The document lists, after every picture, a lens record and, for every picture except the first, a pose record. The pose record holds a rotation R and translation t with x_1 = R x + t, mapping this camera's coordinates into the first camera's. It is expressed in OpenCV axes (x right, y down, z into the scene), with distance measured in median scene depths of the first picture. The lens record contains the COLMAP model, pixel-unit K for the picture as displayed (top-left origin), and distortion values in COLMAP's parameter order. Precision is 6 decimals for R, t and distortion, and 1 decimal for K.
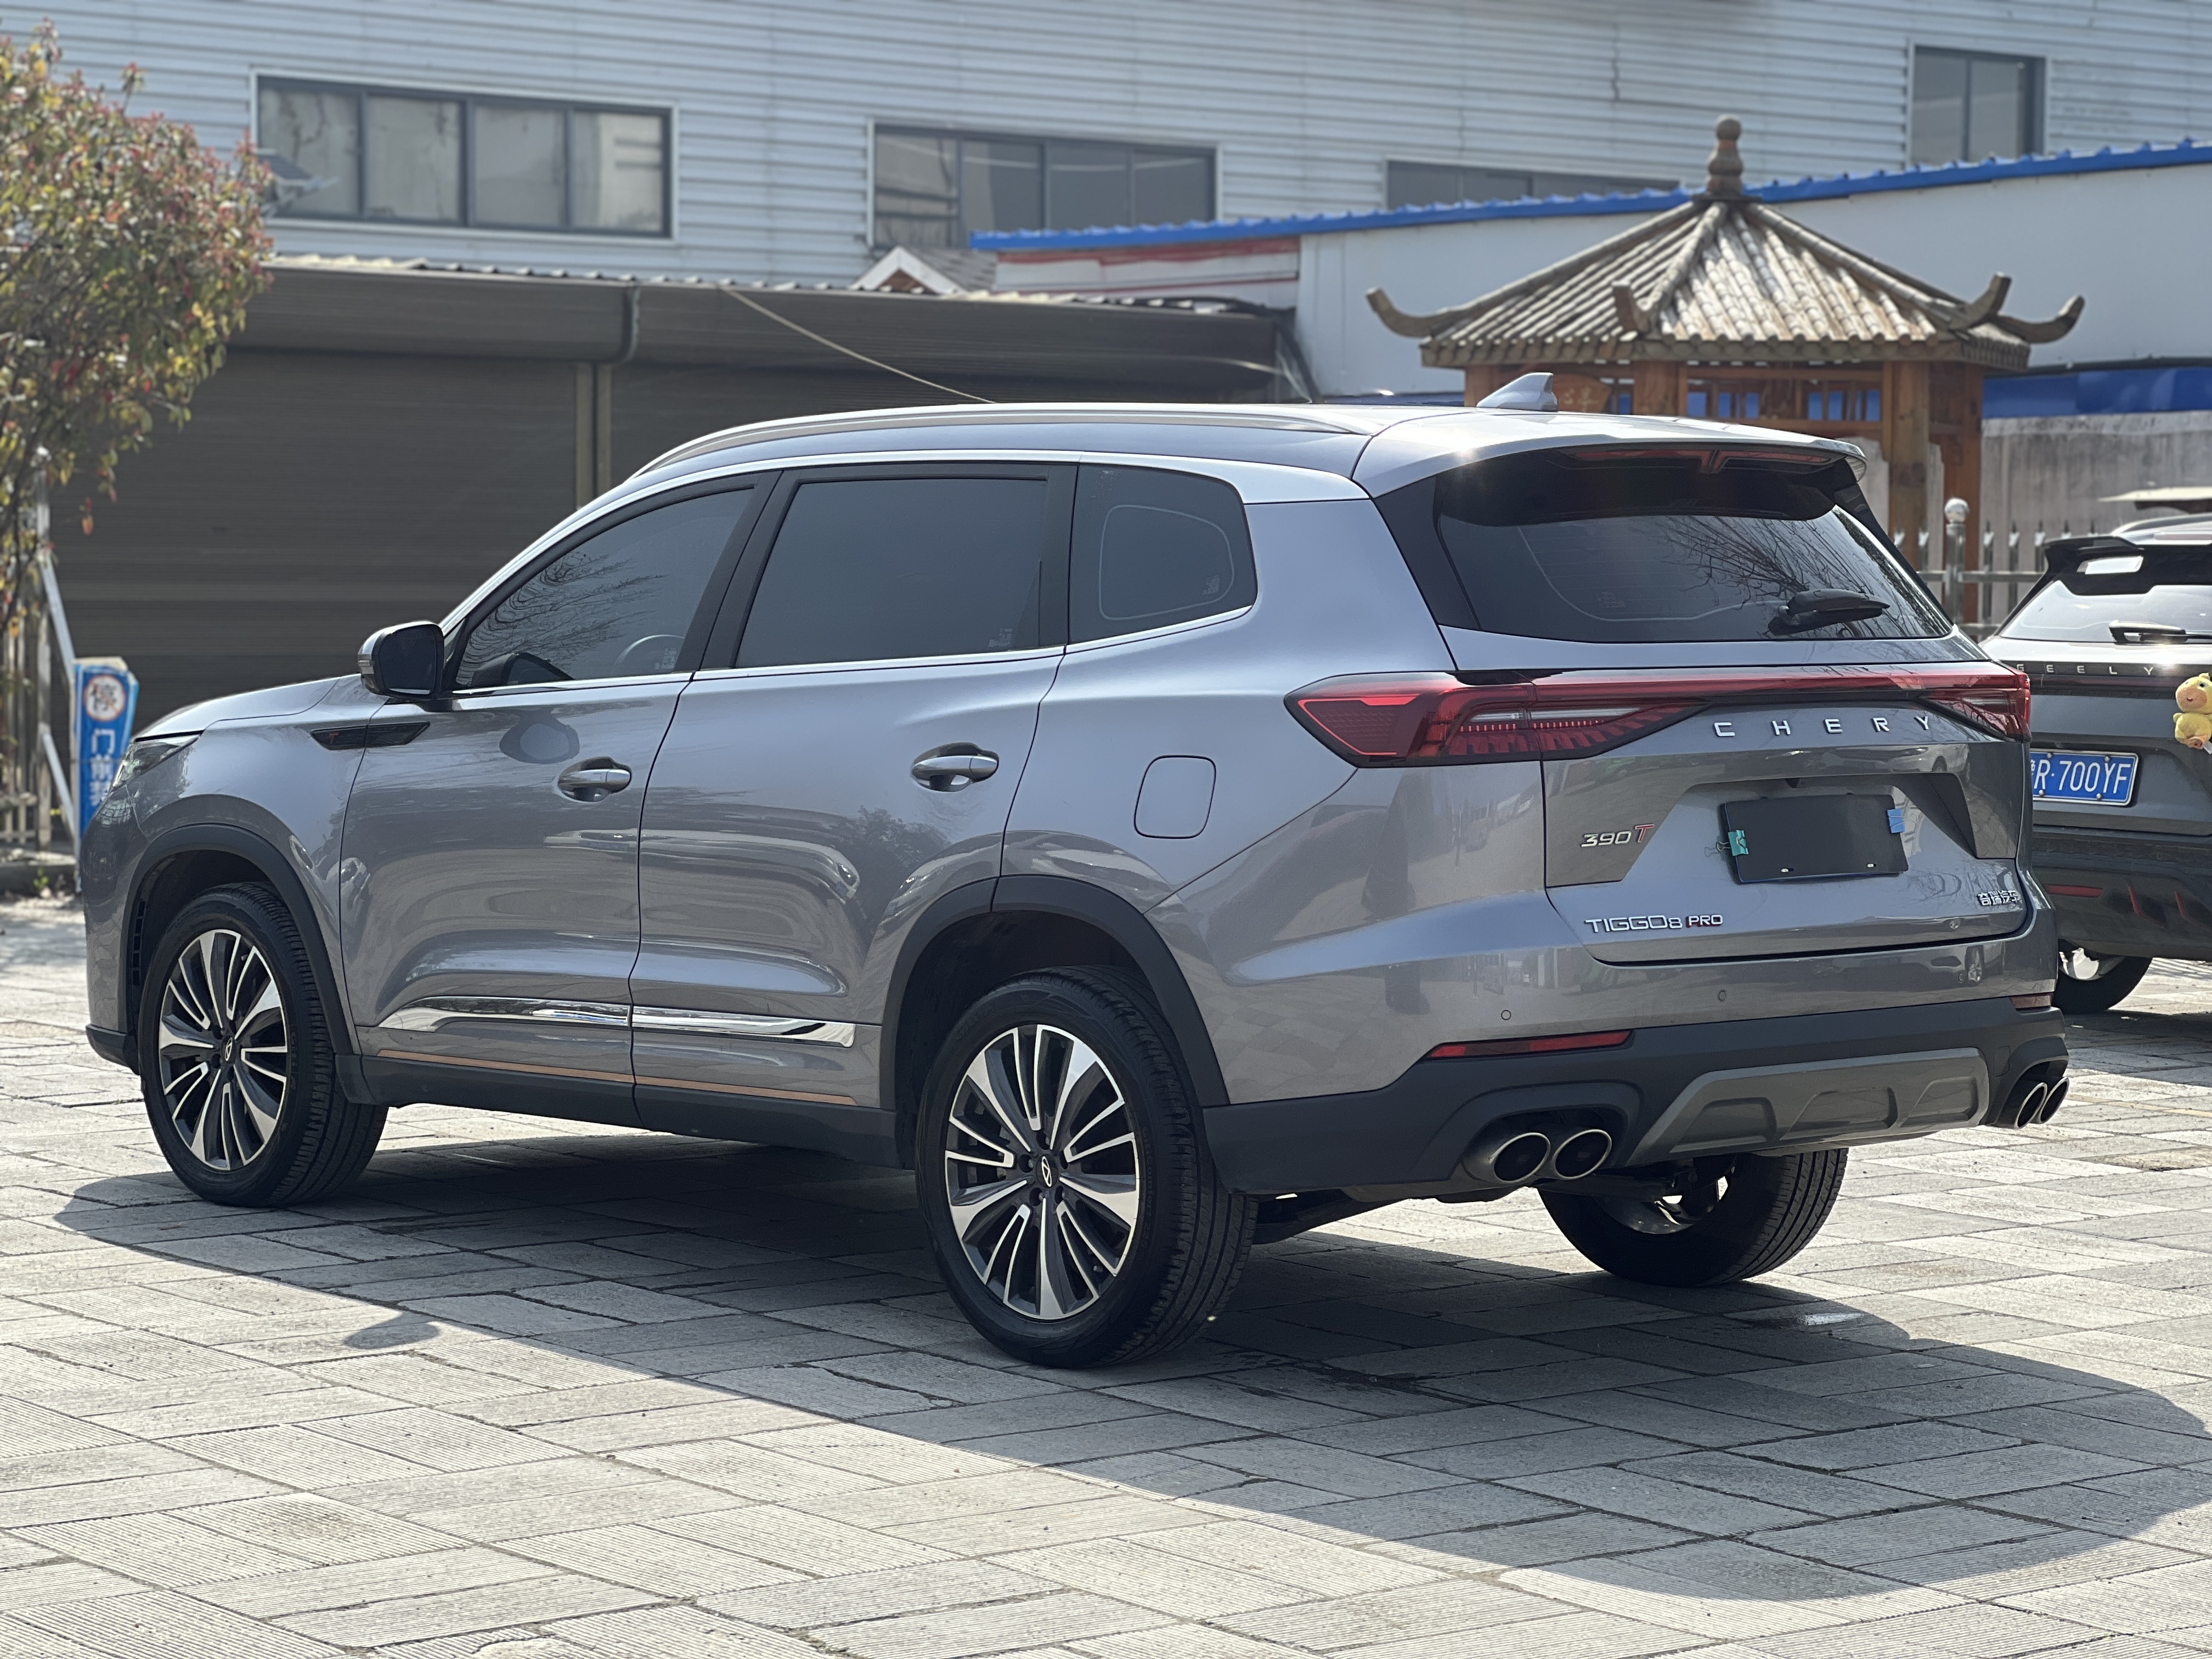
lens RADIAL K [[5002.0, 0, 1106.0], [0, 5002.0, 829.5], [0, 0, 1]] dist [0.078118, 0.750824]
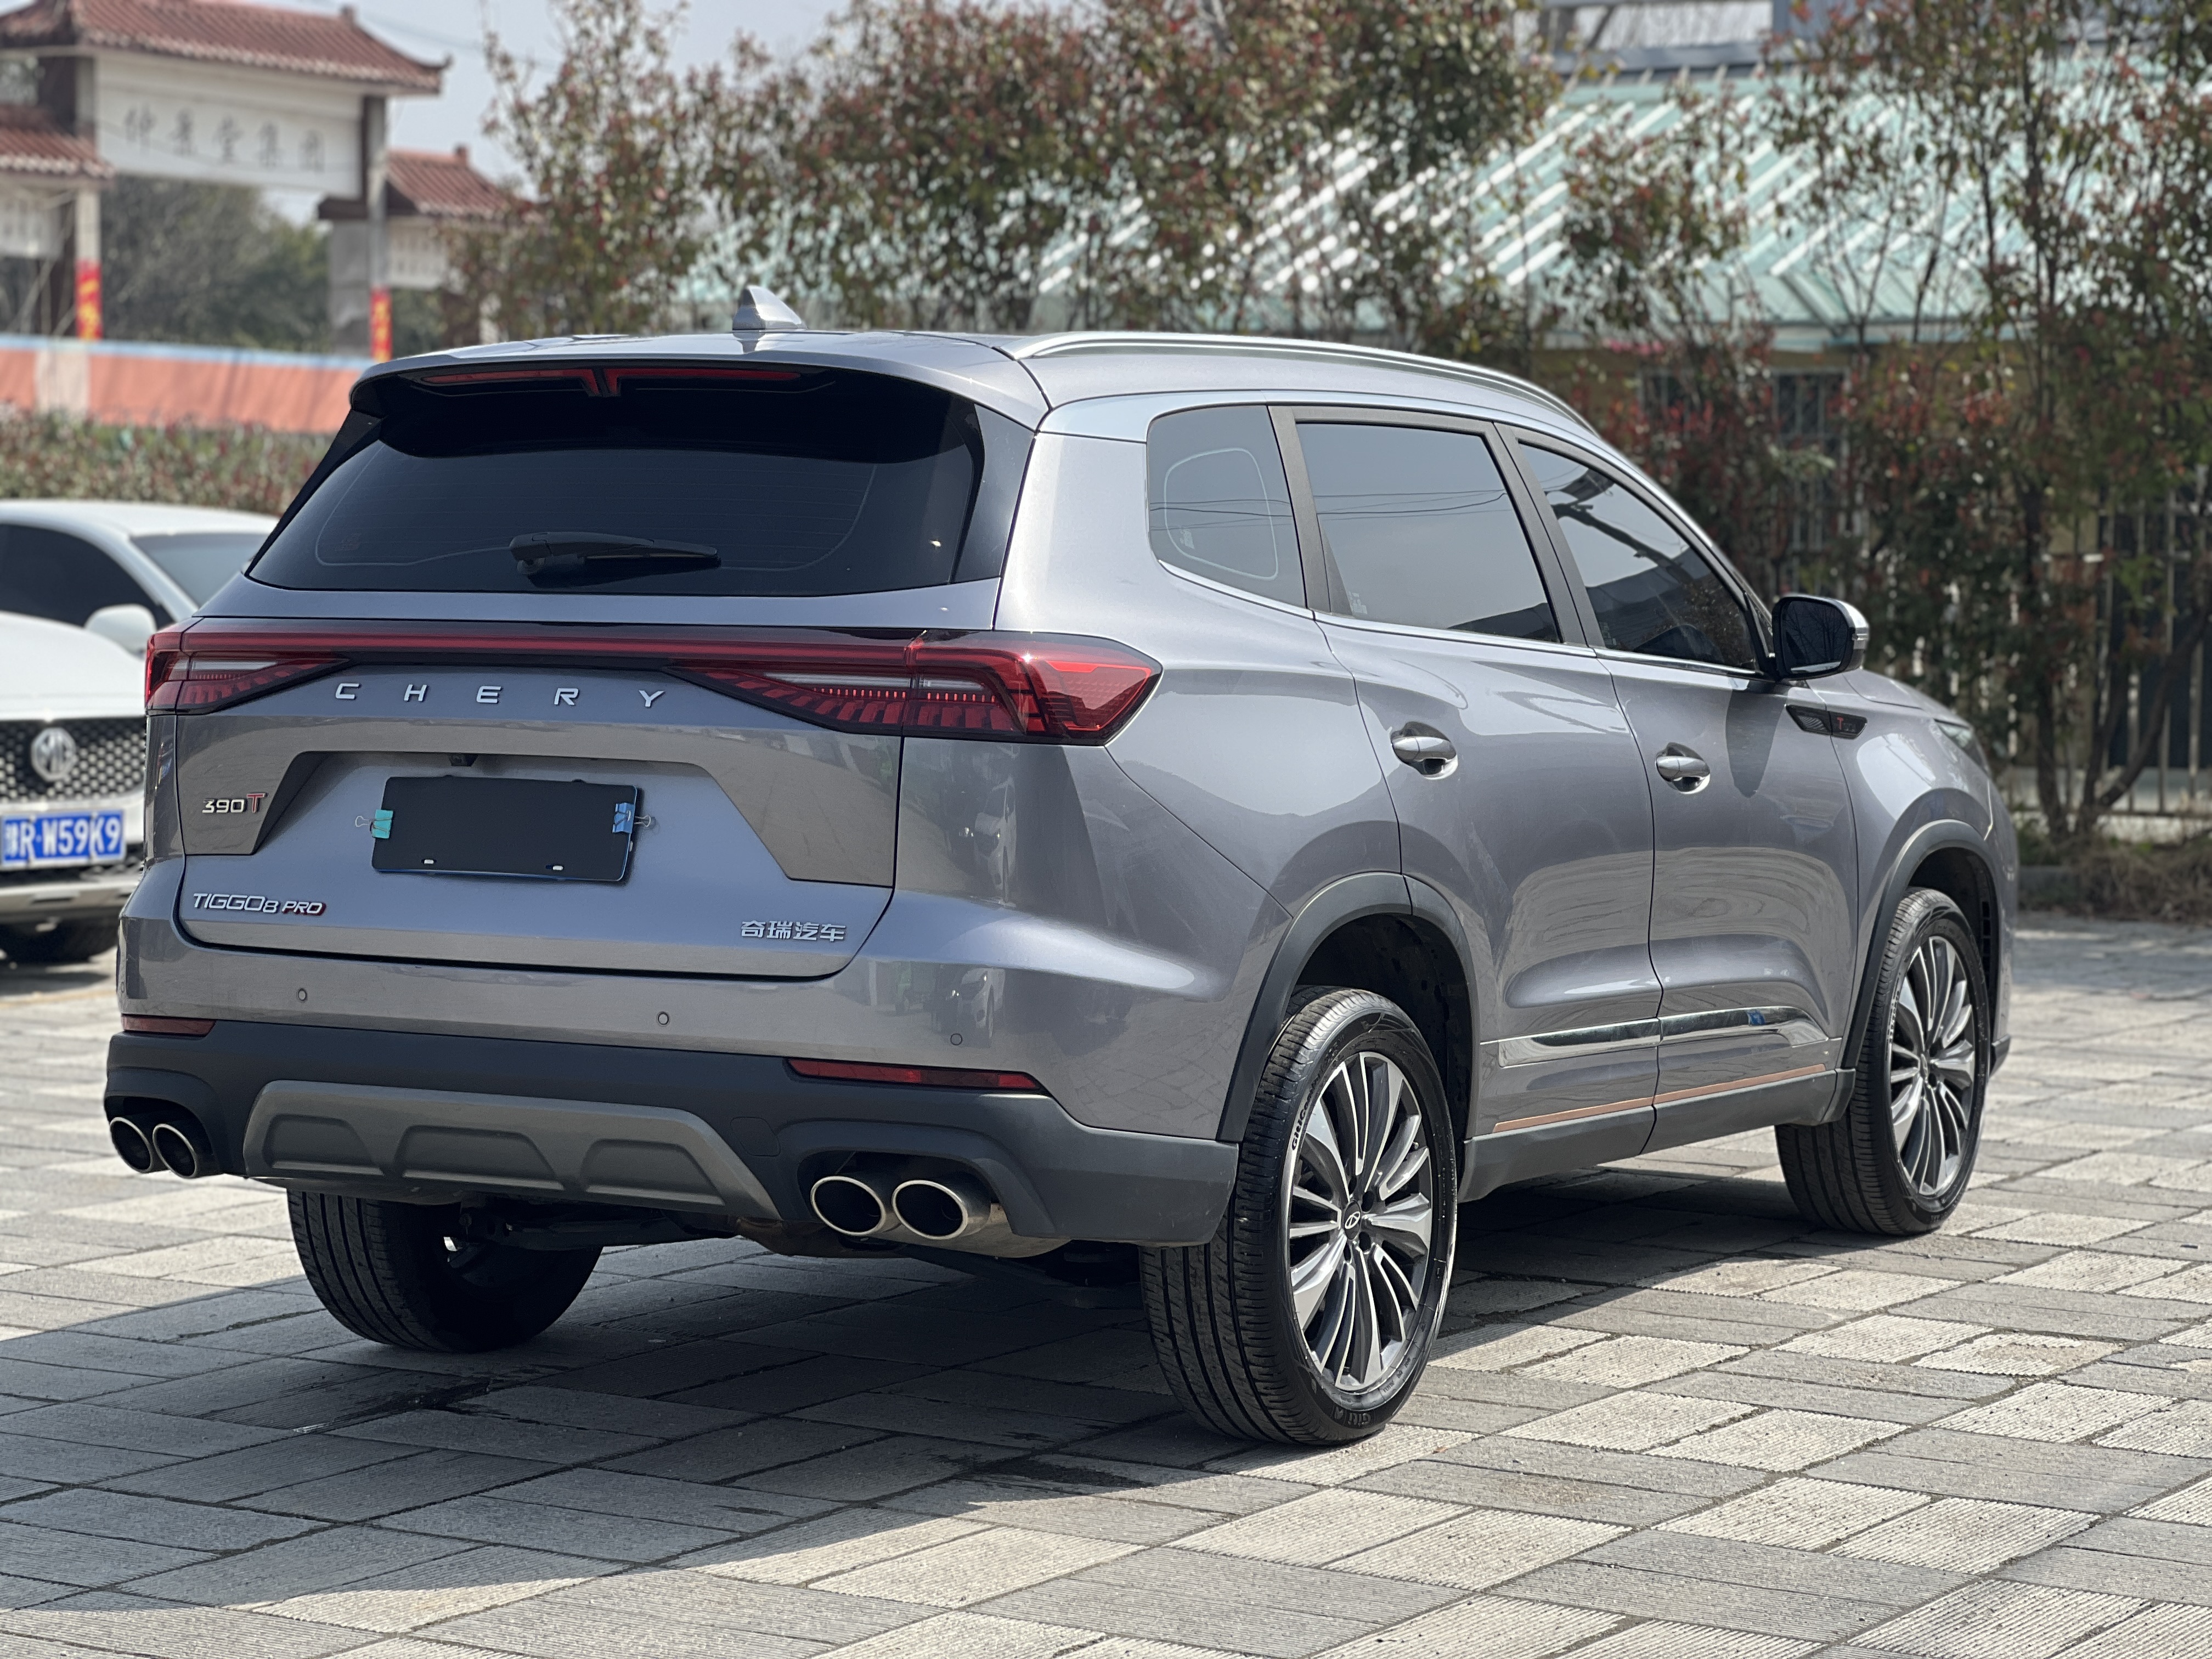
lens RADIAL K [[5002.0, 0, 1106.0], [0, 5002.0, 829.5], [0, 0, 1]] dist [0.078118, 0.750824]
pose [[0.335837, 0.045169, -0.940836, 0.766464], [-0.056626, 0.998011, 0.027701, -0.021278], [0.940216, 0.043973, 0.337727, 0.646720]]
